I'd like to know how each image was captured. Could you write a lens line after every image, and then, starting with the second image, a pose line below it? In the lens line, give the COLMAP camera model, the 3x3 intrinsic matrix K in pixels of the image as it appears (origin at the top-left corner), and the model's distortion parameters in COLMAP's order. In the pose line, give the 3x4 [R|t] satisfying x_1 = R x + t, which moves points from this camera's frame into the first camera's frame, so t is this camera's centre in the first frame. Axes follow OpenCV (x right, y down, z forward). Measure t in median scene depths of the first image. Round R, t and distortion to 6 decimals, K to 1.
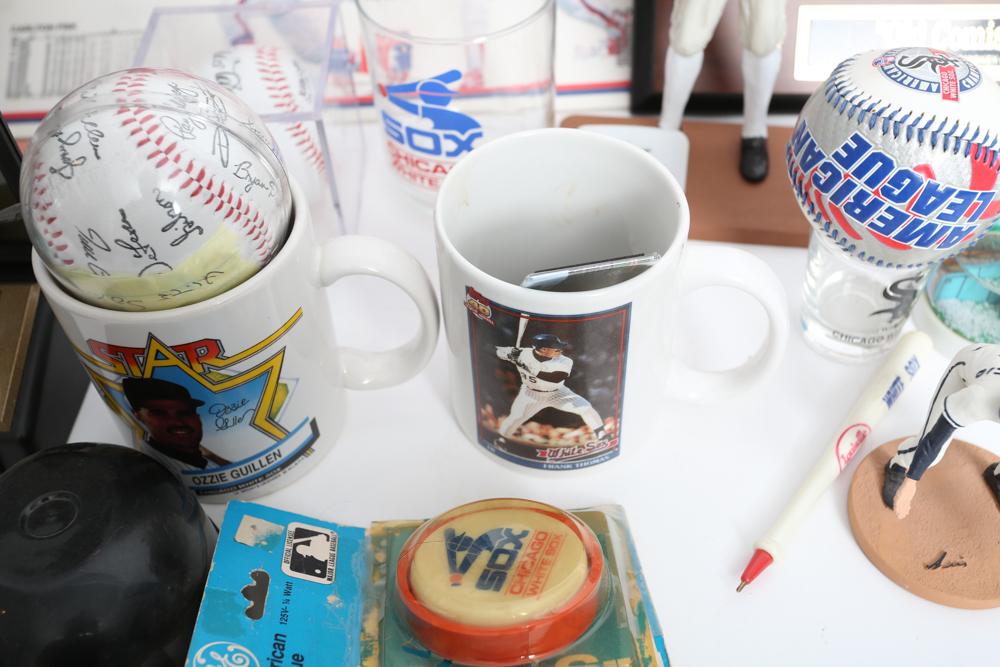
lens RADIAL K [[1095.6, 0, 500.0], [0, 1095.6, 333.5], [0, 0, 1]] dist [-0.010102, 0.033577]
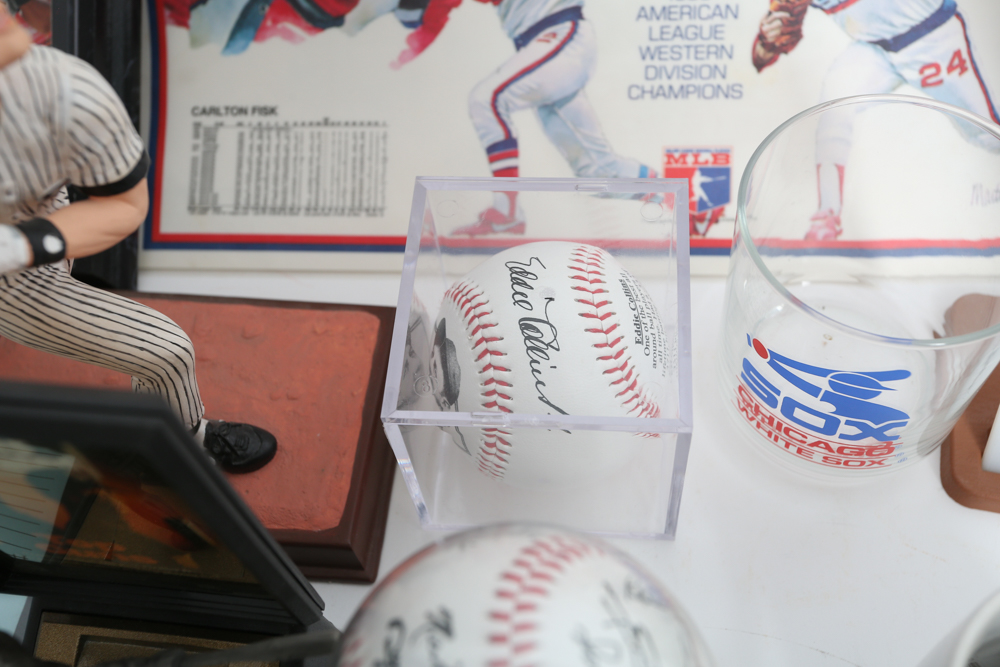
lens RADIAL K [[1095.6, 0, 500.0], [0, 1095.6, 333.5], [0, 0, 1]] dist [-0.010102, 0.033577]
pose [[0.995352, 0.061624, -0.074003, -0.174229], [-0.047570, 0.982778, 0.178560, -0.275708], [0.083732, -0.174210, 0.981142, 0.260054]]
